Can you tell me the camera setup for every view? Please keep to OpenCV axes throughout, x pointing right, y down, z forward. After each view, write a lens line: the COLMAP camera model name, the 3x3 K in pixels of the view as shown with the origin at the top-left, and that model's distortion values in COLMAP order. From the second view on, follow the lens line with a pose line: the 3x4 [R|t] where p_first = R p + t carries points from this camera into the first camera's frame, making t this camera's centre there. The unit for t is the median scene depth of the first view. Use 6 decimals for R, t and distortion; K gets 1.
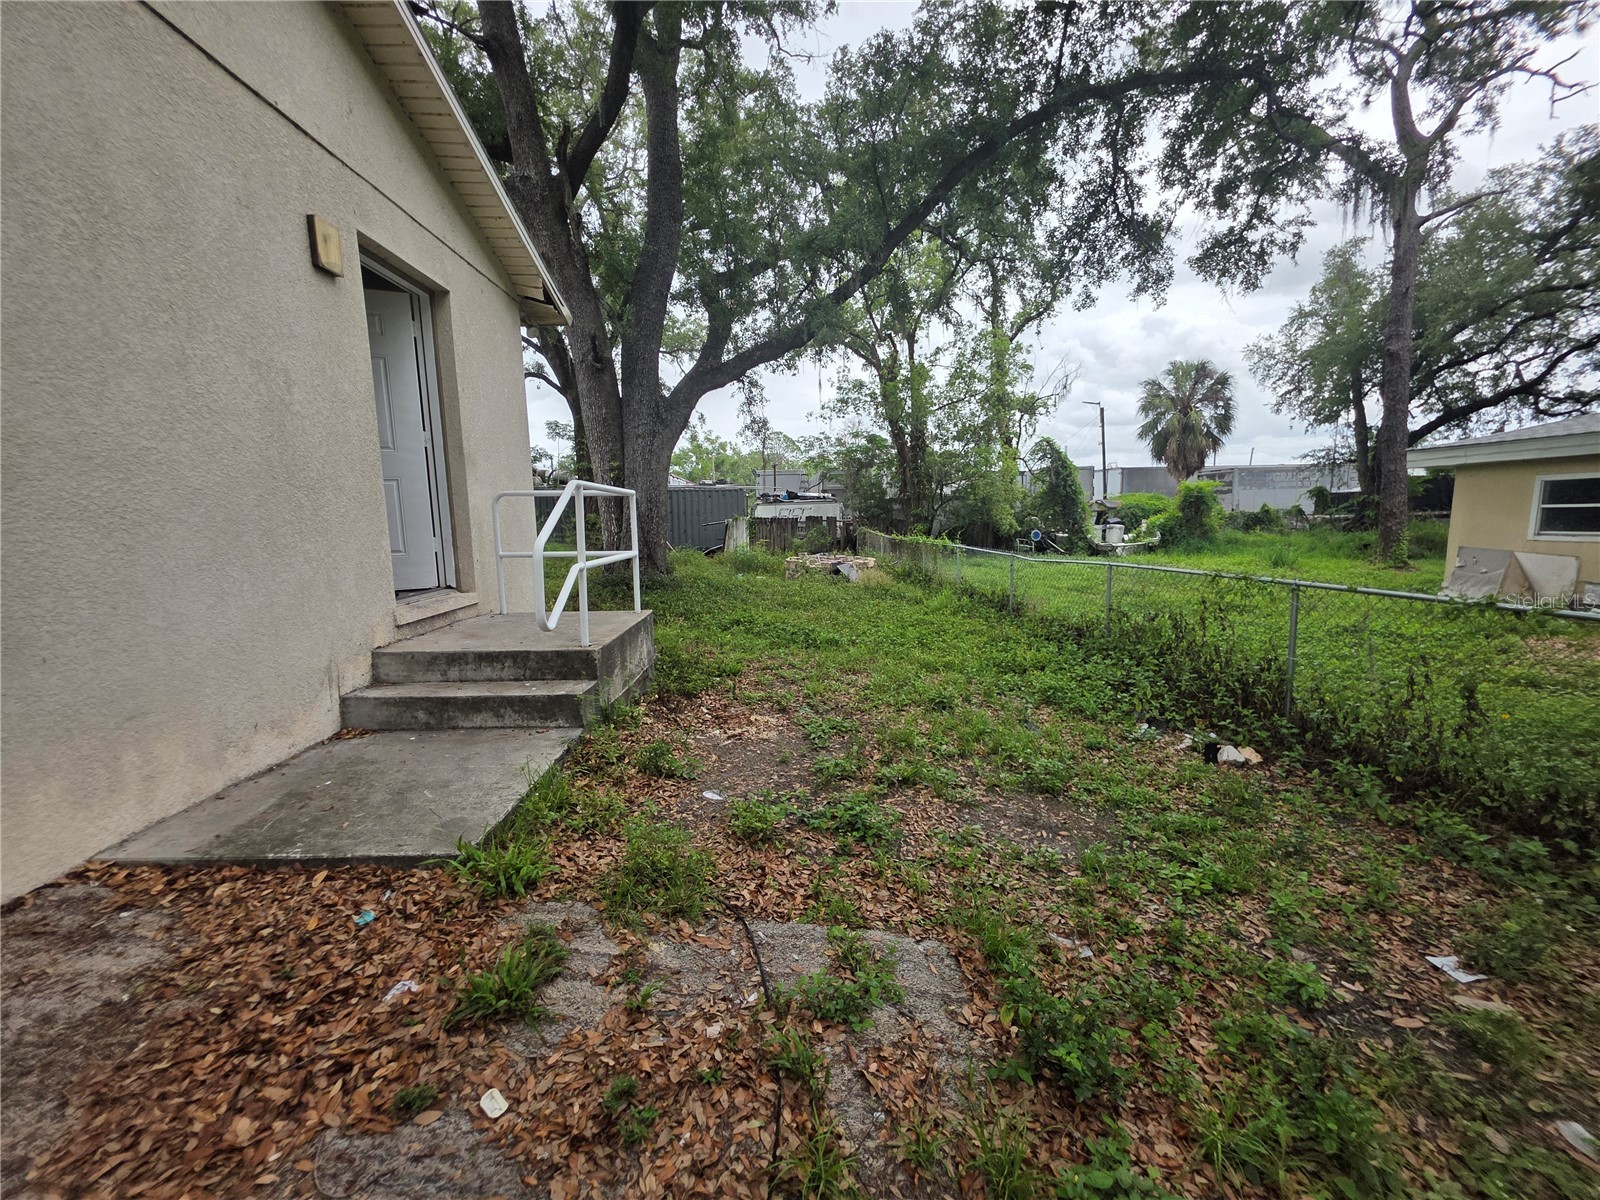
lens RADIAL K [[642.1, 0, 800.2], [0, 642.1, 596.9], [0, 0, 1]] dist [0.001414, -0.000323]
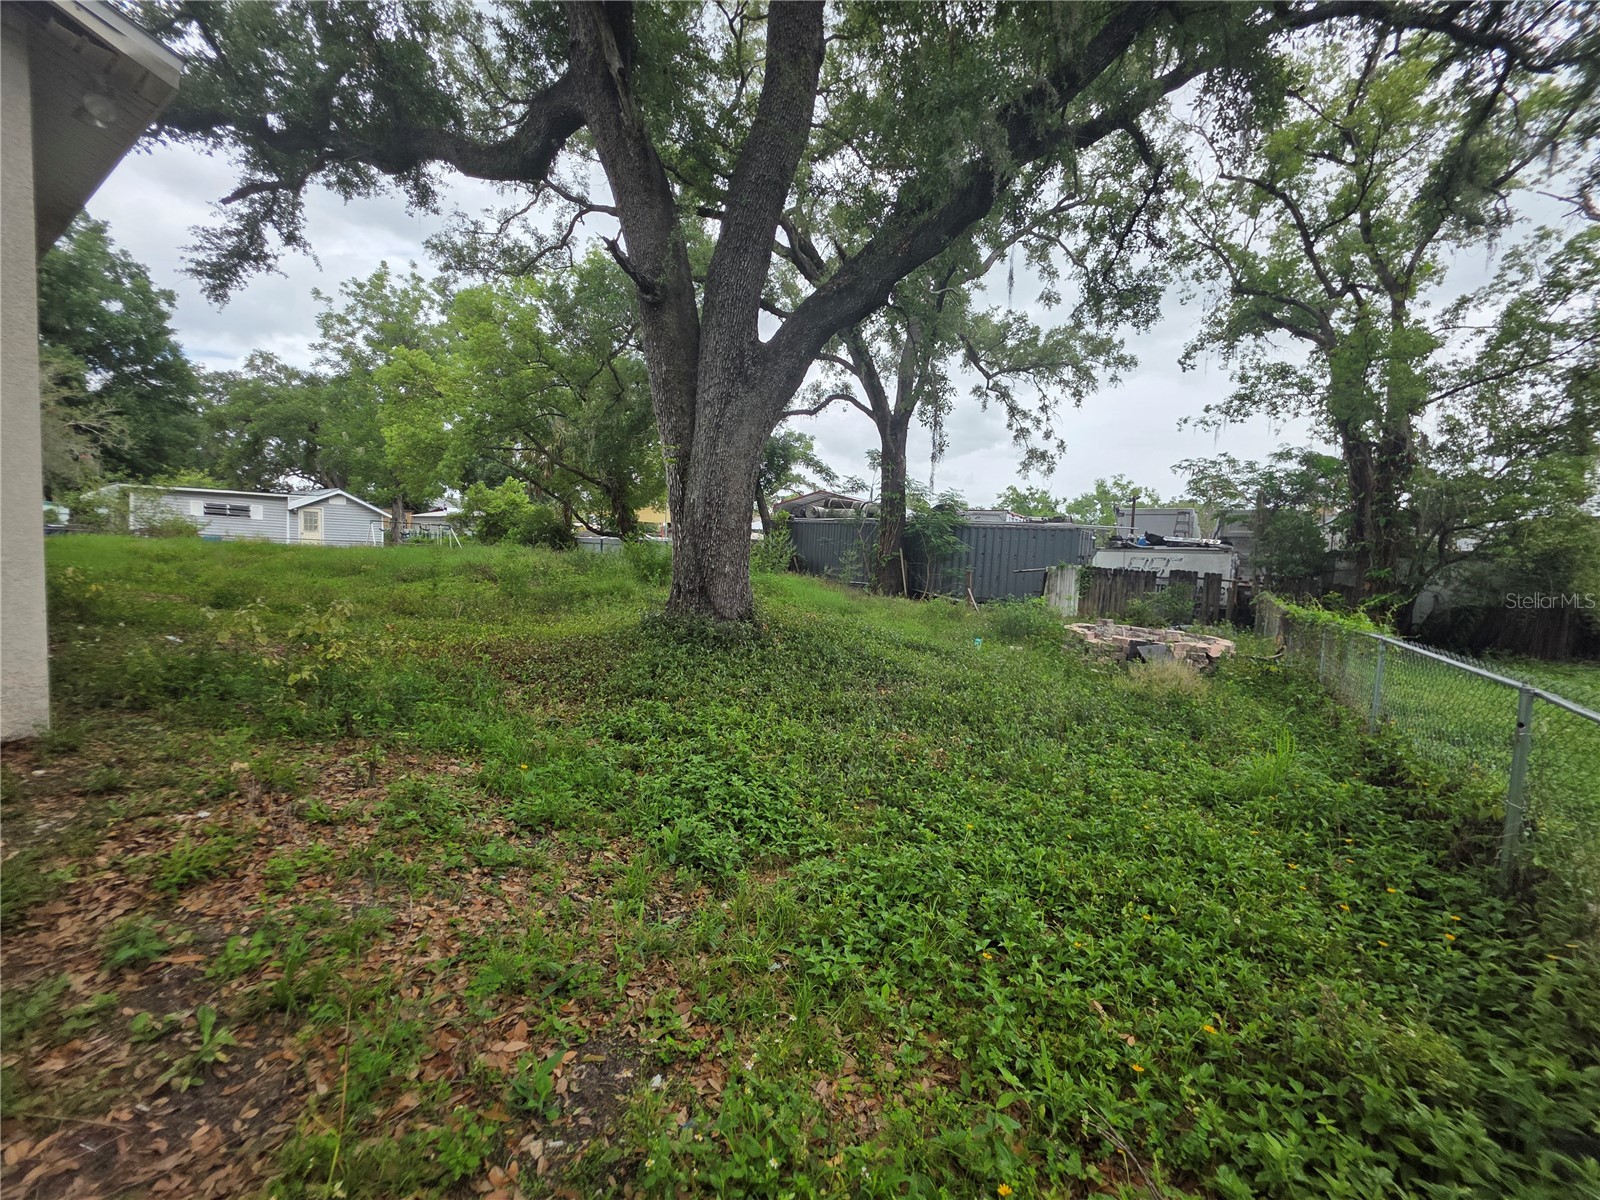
lens RADIAL K [[642.1, 0, 798.2], [0, 642.1, 598.0], [0, 0, 1]] dist [0.001414, -0.000323]
pose [[0.817576, 0.094218, -0.568060, 0.077685], [-0.135335, 0.990330, -0.030524, -0.020616], [0.559690, 0.101834, 0.822421, 0.211908]]
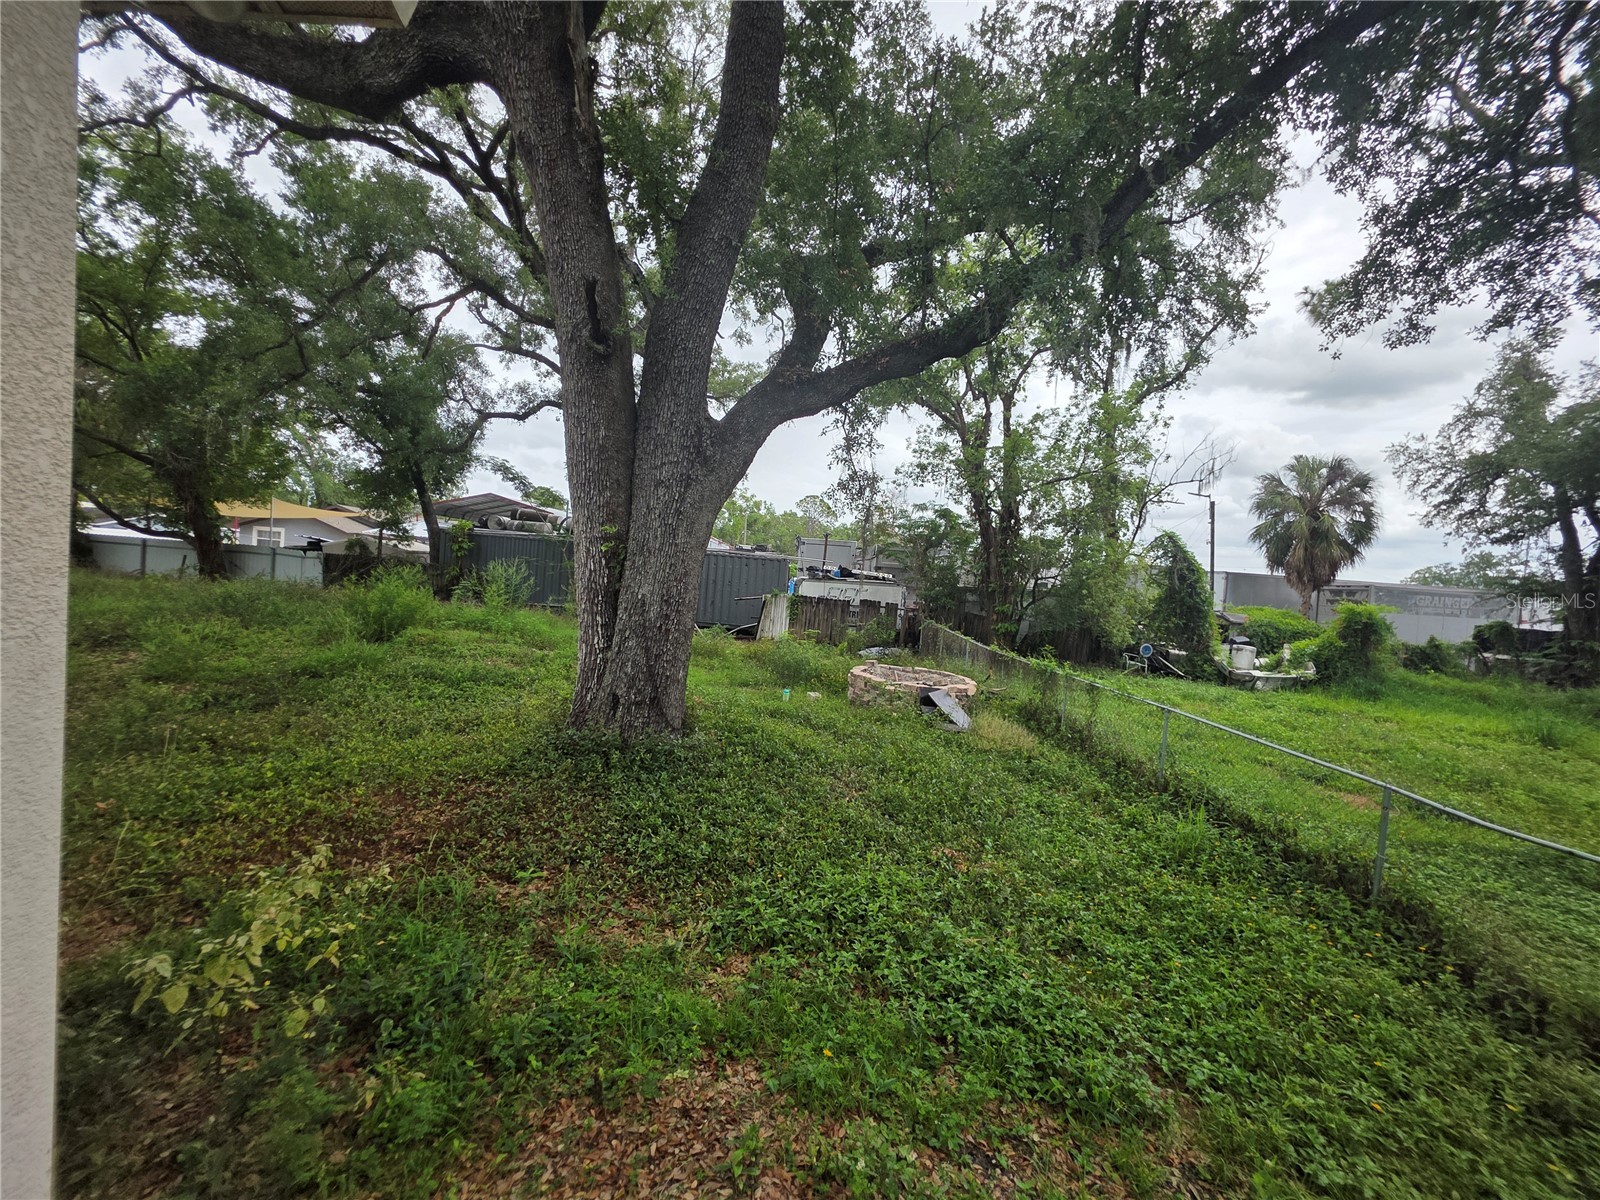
lens RADIAL K [[642.1, 0, 800.9], [0, 642.1, 599.9], [0, 0, 1]] dist [0.001414, -0.000323]
pose [[0.995189, 0.092245, -0.033001, -0.040326], [-0.094869, 0.991452, -0.089575, -0.044657], [0.024456, 0.092275, 0.995433, 0.181717]]
